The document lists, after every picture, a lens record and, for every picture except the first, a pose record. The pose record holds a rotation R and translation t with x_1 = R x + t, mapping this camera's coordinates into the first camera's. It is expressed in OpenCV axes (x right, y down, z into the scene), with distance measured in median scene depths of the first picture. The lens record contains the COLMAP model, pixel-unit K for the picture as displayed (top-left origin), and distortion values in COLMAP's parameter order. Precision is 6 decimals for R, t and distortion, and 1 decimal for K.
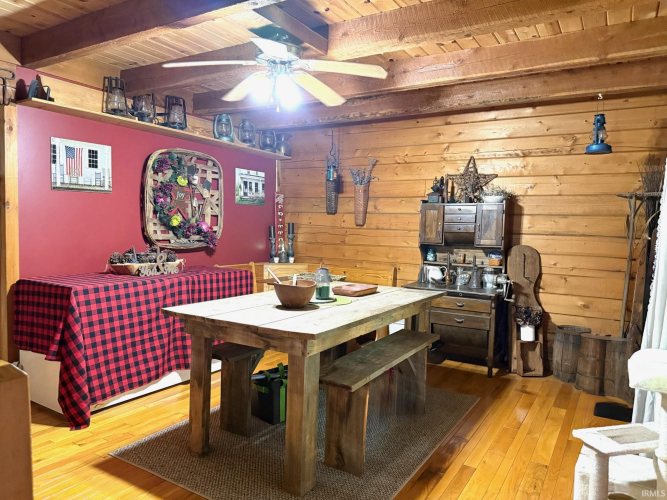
lens RADIAL K [[472.1, 0, 335.4], [0, 472.1, 252.1], [0, 0, 1]] dist [0.018614, -0.019603]
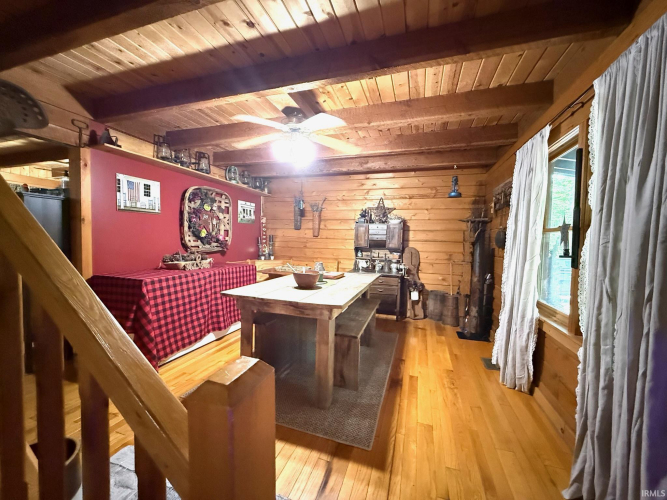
lens RADIAL K [[265.5, 0, 332.5], [0, 265.5, 251.2], [0, 0, 1]] dist [0.000416, 0.001018]
pose [[0.975214, -0.013210, 0.220867, -0.137607], [0.014129, 0.999897, -0.002581, -0.000487], [-0.220810, 0.005637, 0.975300, 0.082292]]
